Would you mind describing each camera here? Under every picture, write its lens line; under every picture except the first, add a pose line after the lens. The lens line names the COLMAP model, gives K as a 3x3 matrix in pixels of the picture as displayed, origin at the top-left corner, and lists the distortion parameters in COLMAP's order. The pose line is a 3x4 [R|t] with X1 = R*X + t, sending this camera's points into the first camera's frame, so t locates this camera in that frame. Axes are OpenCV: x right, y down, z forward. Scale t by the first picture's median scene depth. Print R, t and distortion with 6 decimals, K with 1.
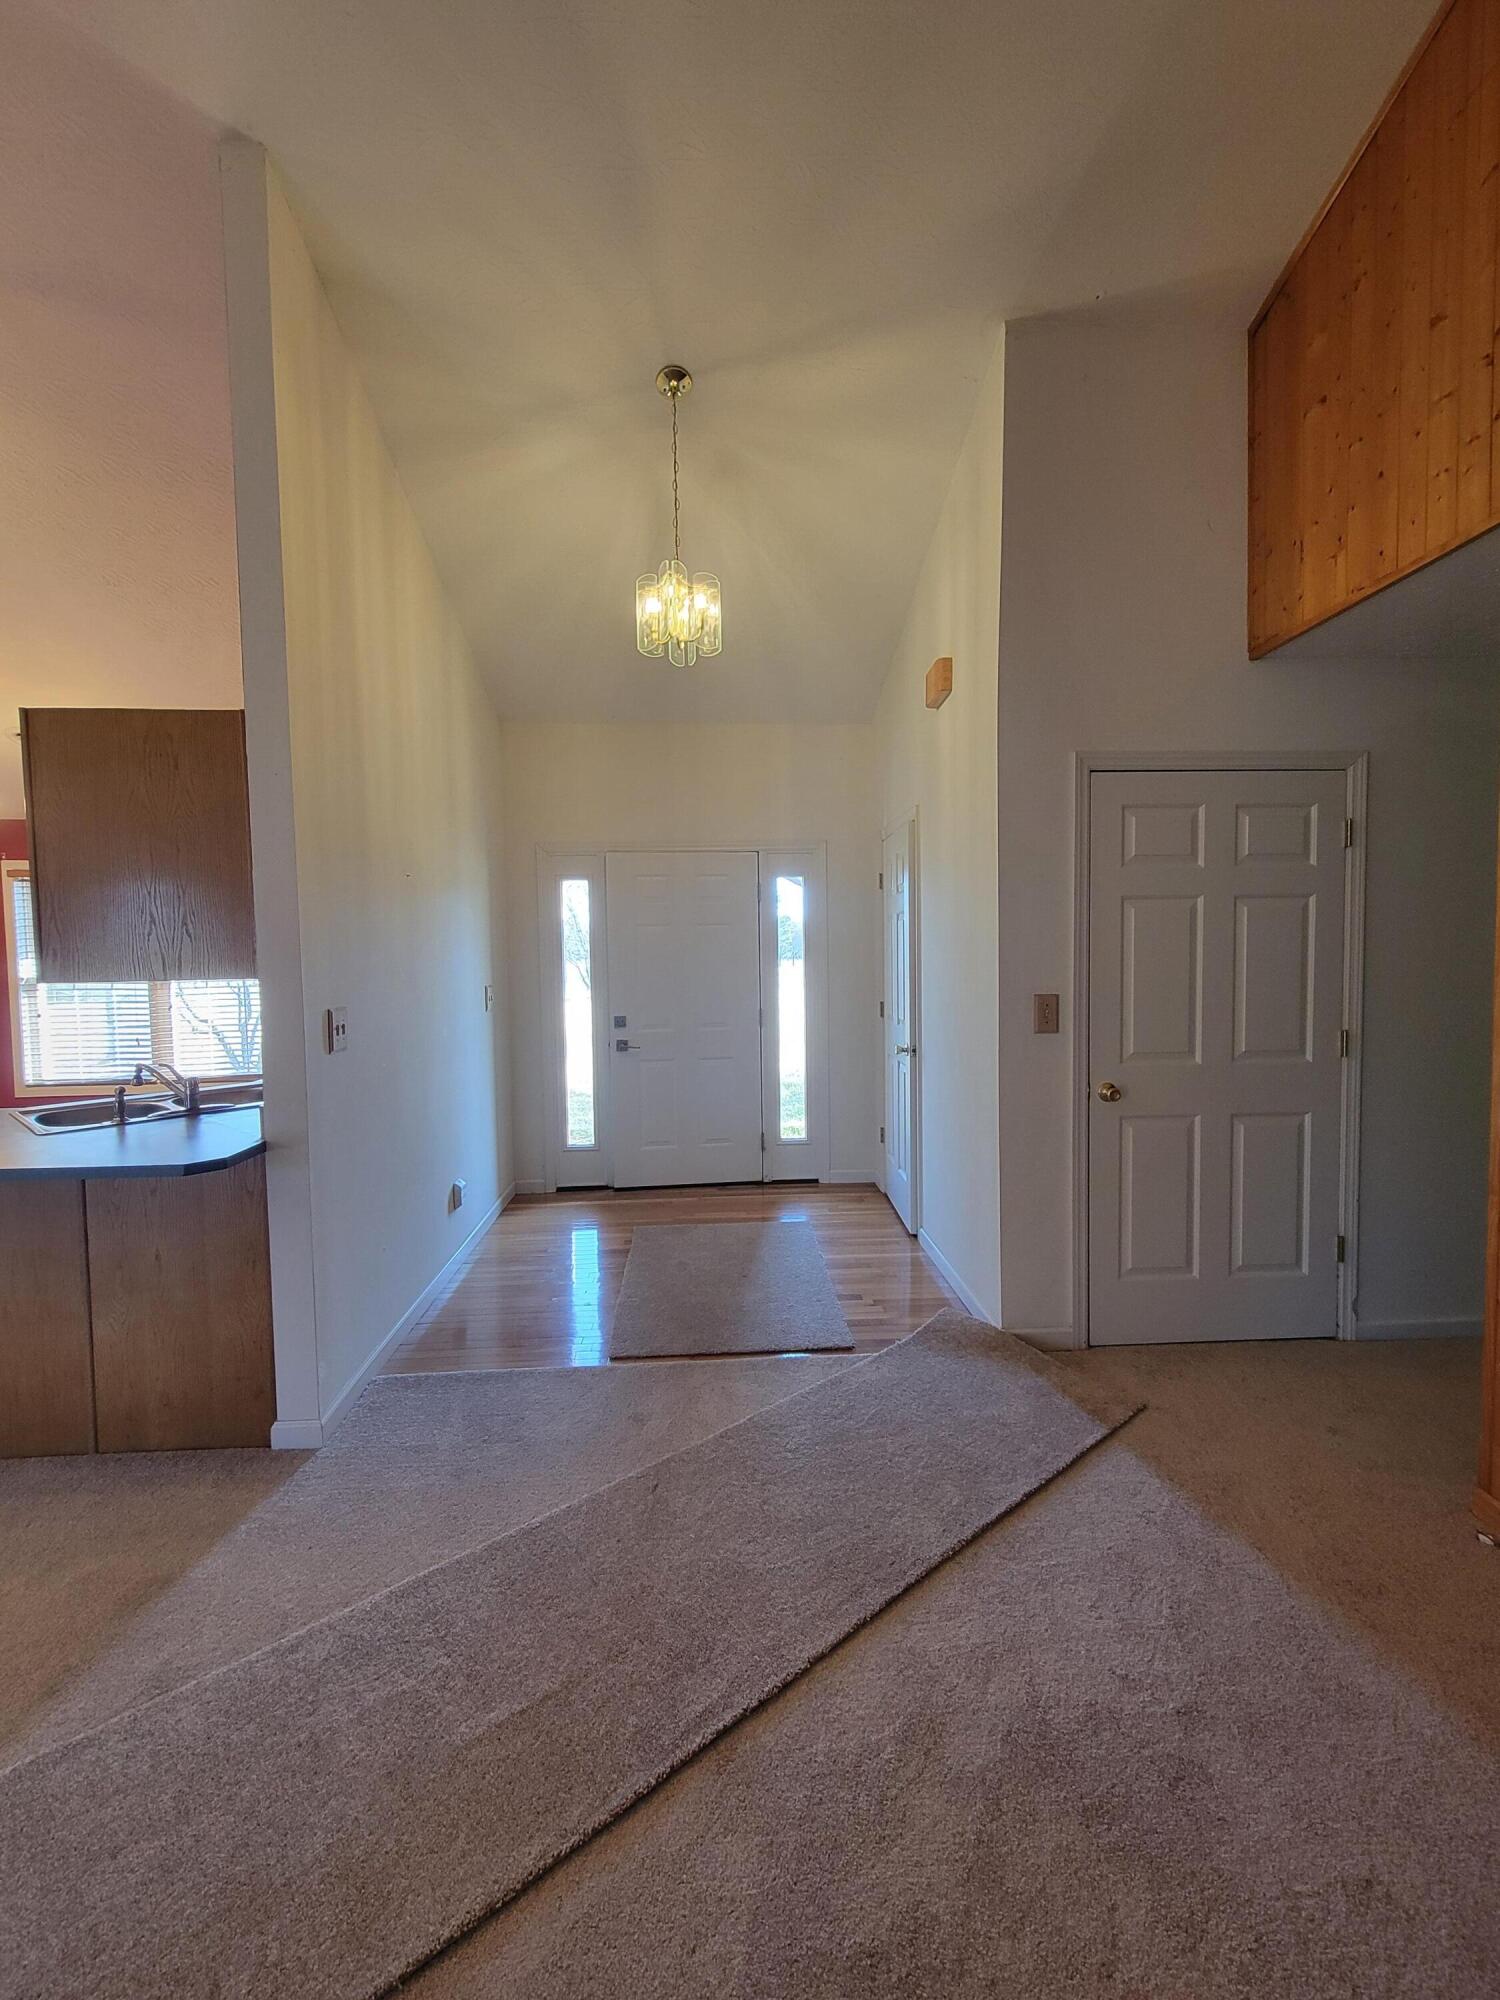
lens RADIAL K [[820.8, 0, 743.3], [0, 820.8, 991.9], [0, 0, 1]] dist [0.003885, -0.000317]
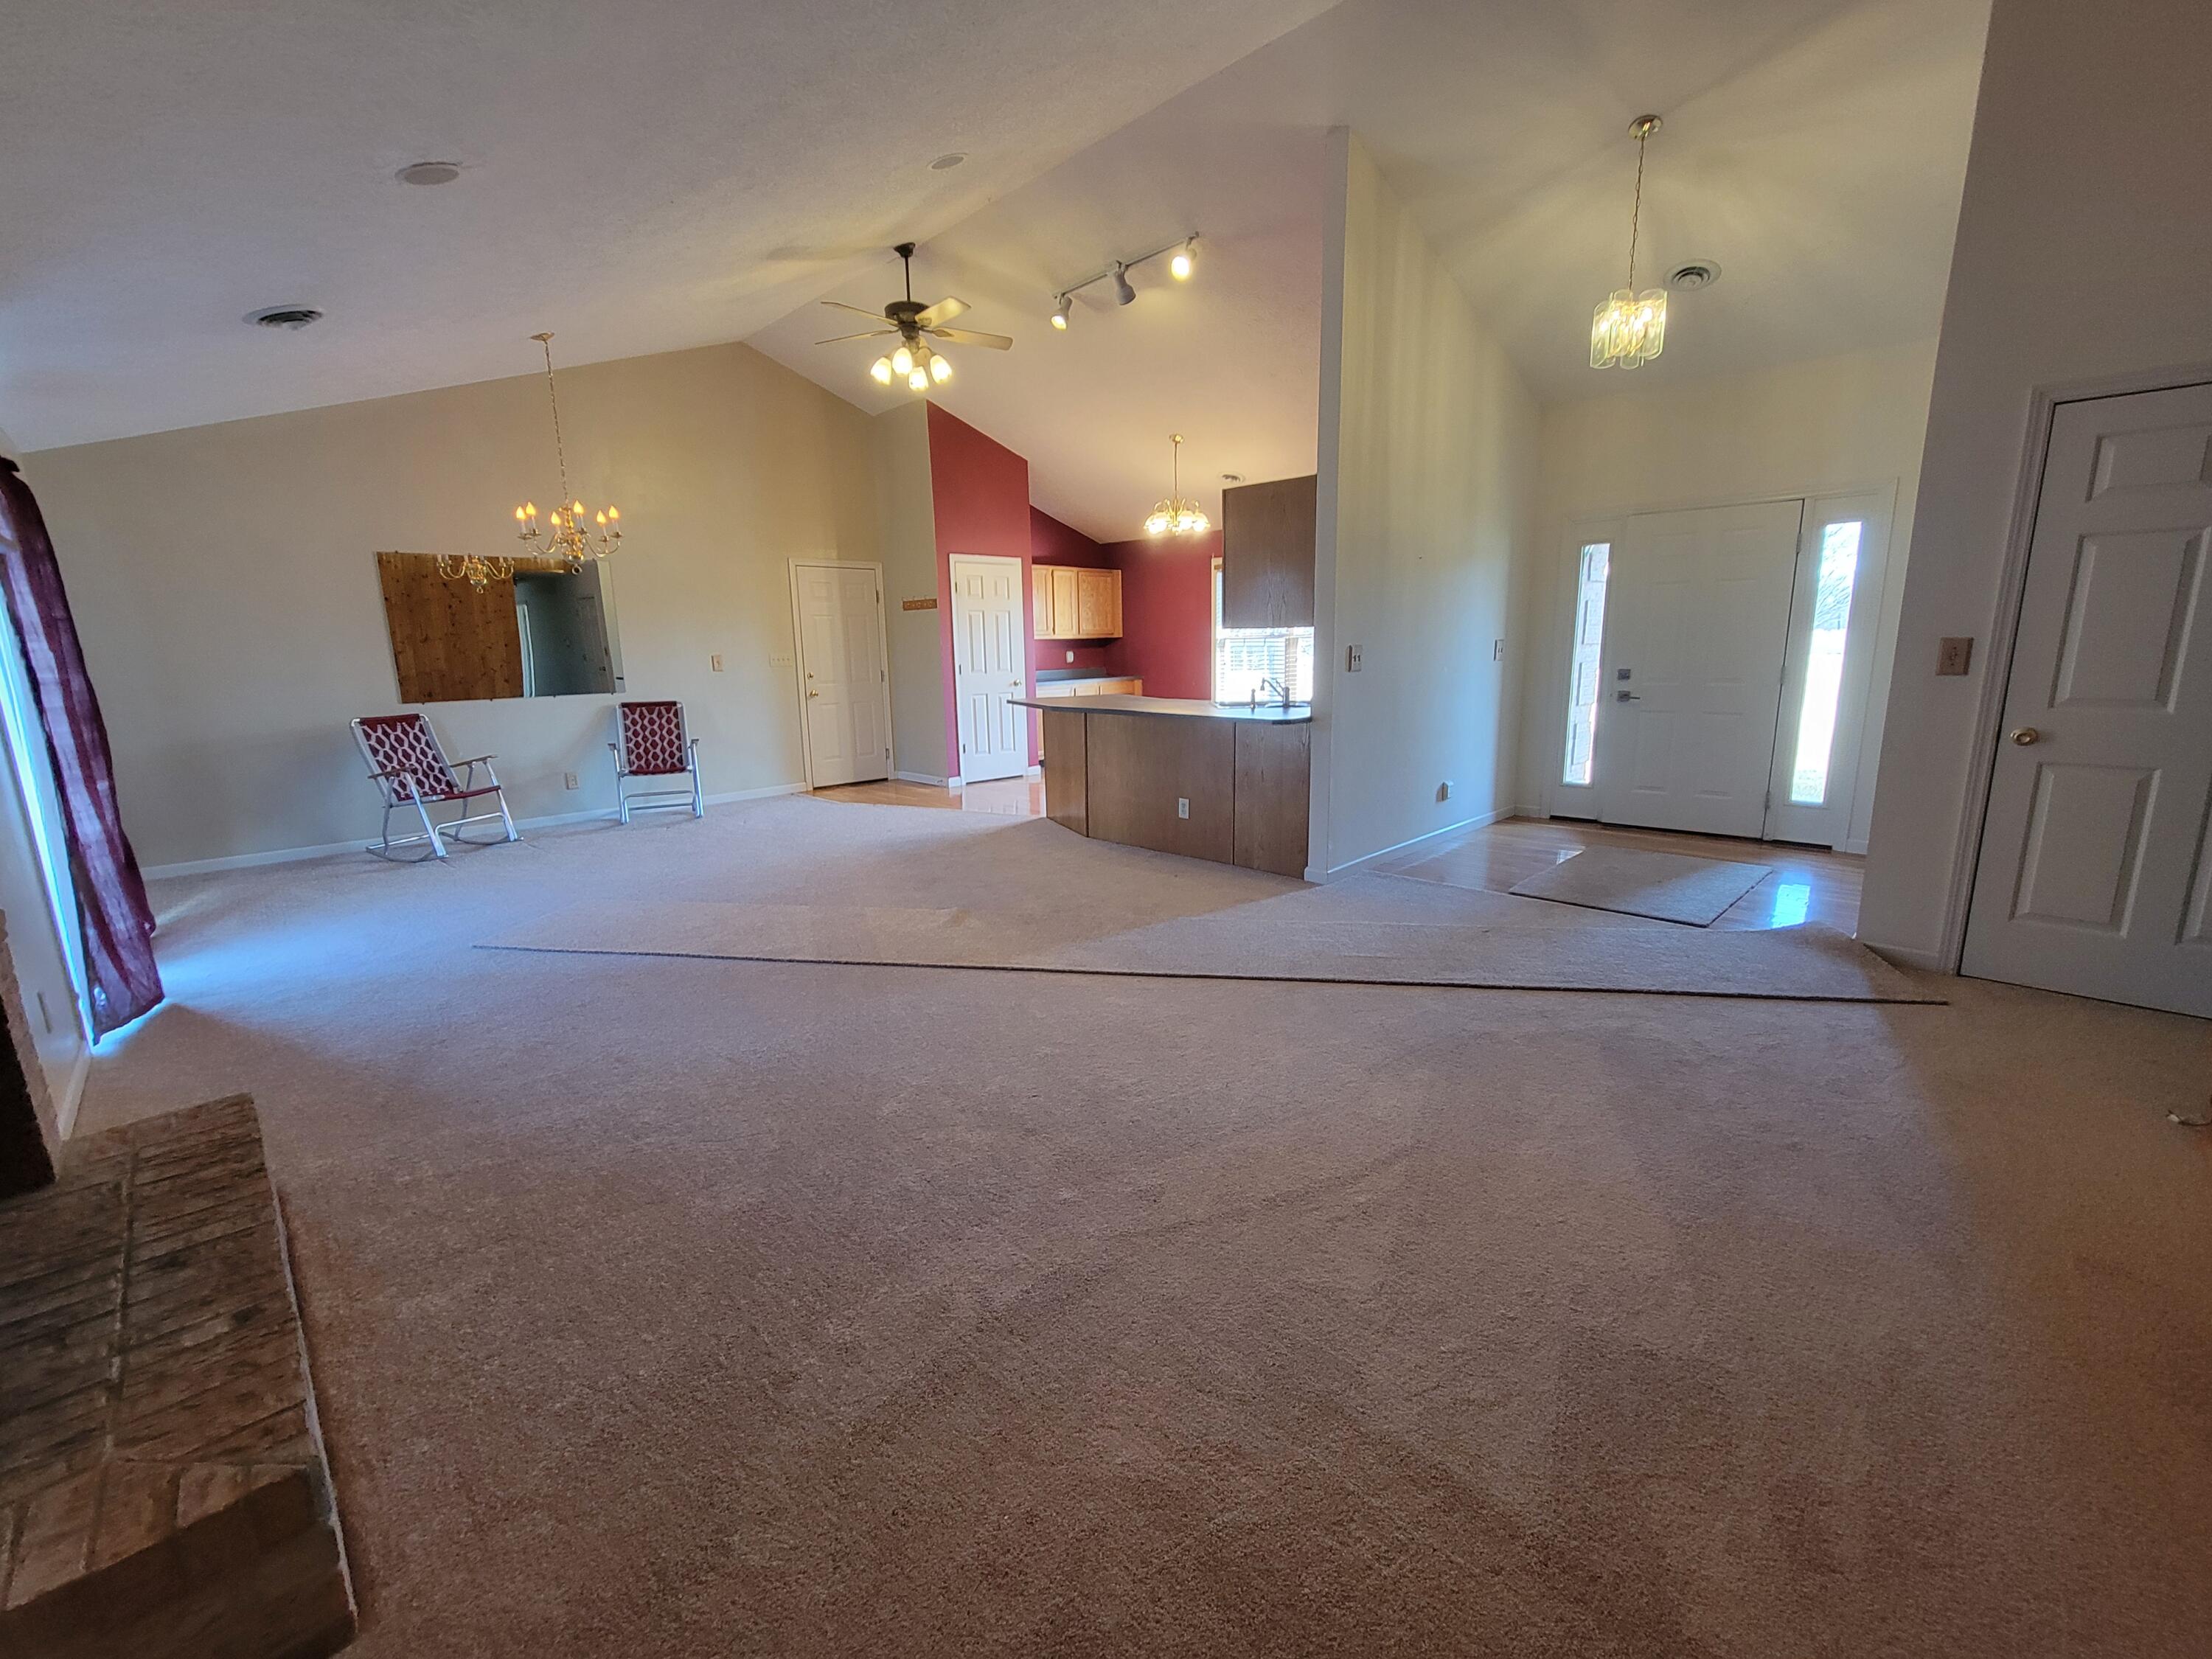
lens RADIAL K [[907.8, 0, 1089.7], [0, 907.8, 820.9], [0, 0, 1]] dist [0.003885, -0.000317]
pose [[0.653382, 0.148653, -0.742290, 0.537914], [-0.023701, 0.984067, 0.176210, 0.053699], [0.756657, -0.097539, 0.646495, -0.602679]]
